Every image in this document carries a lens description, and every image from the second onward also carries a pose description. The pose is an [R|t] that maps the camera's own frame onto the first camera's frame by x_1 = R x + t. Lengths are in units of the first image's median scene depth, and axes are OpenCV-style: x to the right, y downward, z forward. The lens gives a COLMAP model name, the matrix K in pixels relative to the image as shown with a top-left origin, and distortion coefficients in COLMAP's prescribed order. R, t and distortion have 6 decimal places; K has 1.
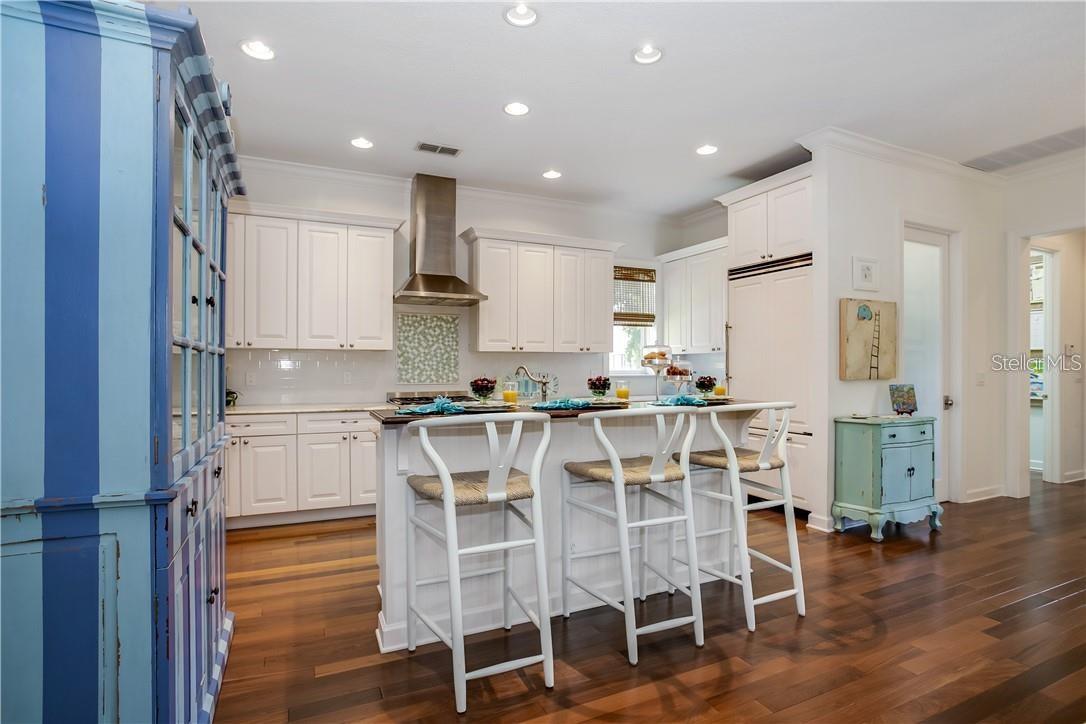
lens RADIAL K [[545.8, 0, 535.8], [0, 545.8, 363.6], [0, 0, 1]] dist [-0.053137, 0.025378]
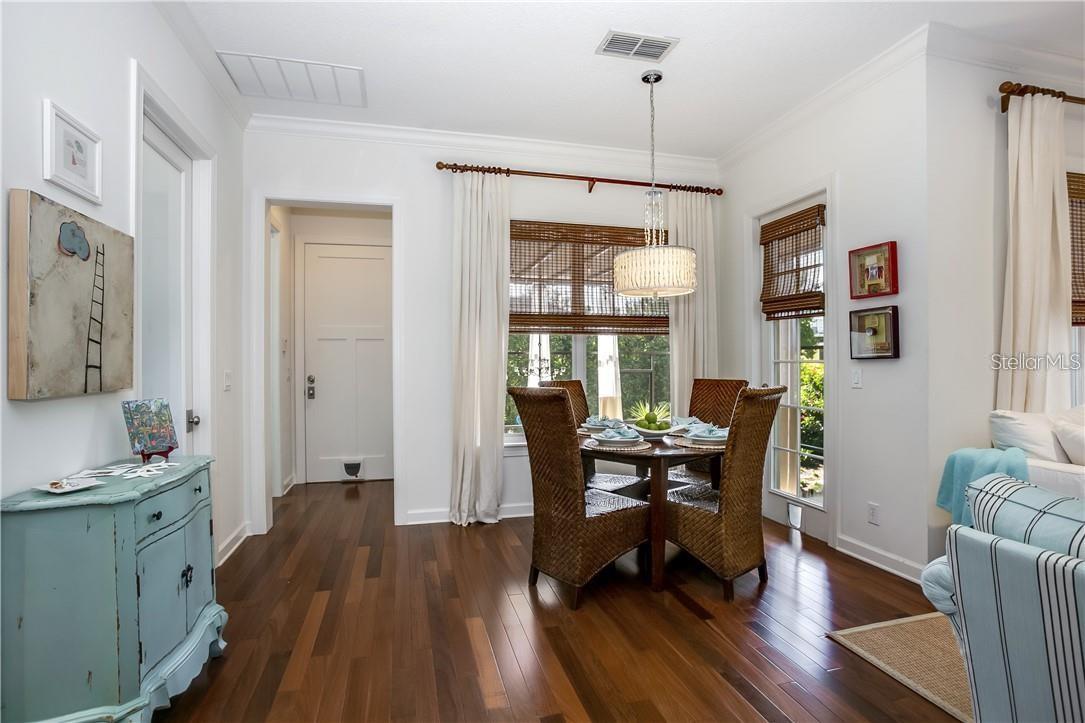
lens RADIAL K [[545.3, 0, 547.8], [0, 545.3, 363.3], [0, 0, 1]] dist [-0.053137, 0.025378]
pose [[0.186577, -0.002095, 0.982438, 0.228860], [-0.001315, 0.999996, 0.002383, 0.002418], [-0.982439, -0.001737, 0.186573, 0.473989]]
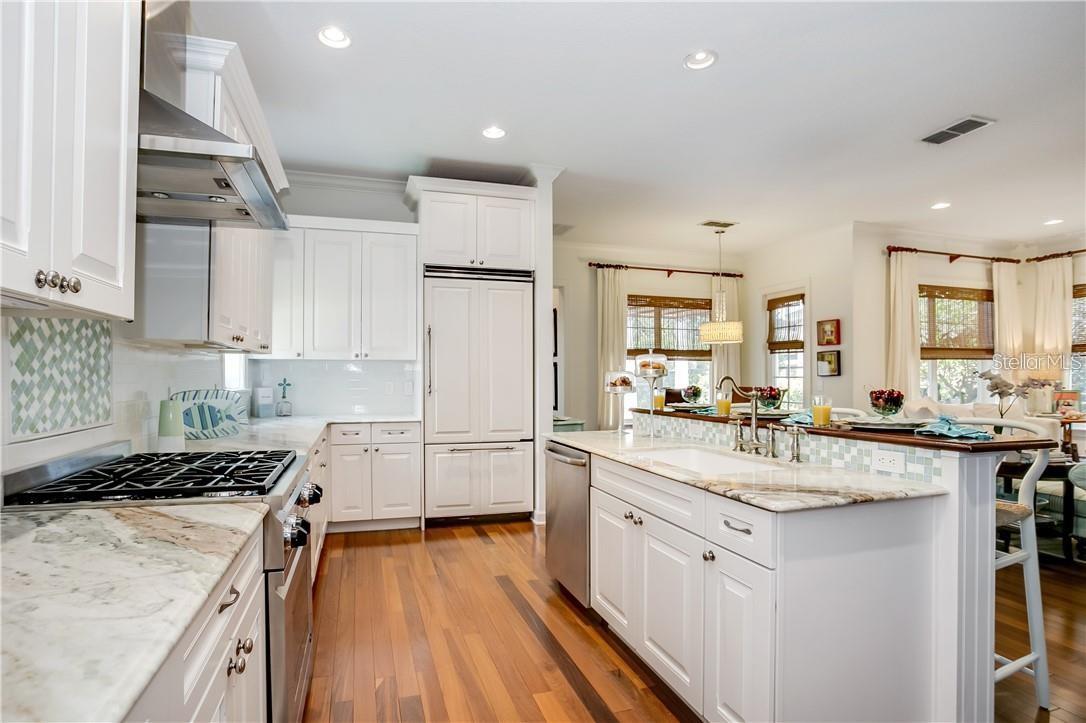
lens RADIAL K [[545.8, 0, 532.6], [0, 545.8, 372.3], [0, 0, 1]] dist [-0.053137, 0.025378]
pose [[0.157016, 0.007350, 0.987569, -0.500715], [-0.006110, 0.999960, -0.006470, 0.003191], [-0.987577, -0.005018, 0.157055, 0.725572]]
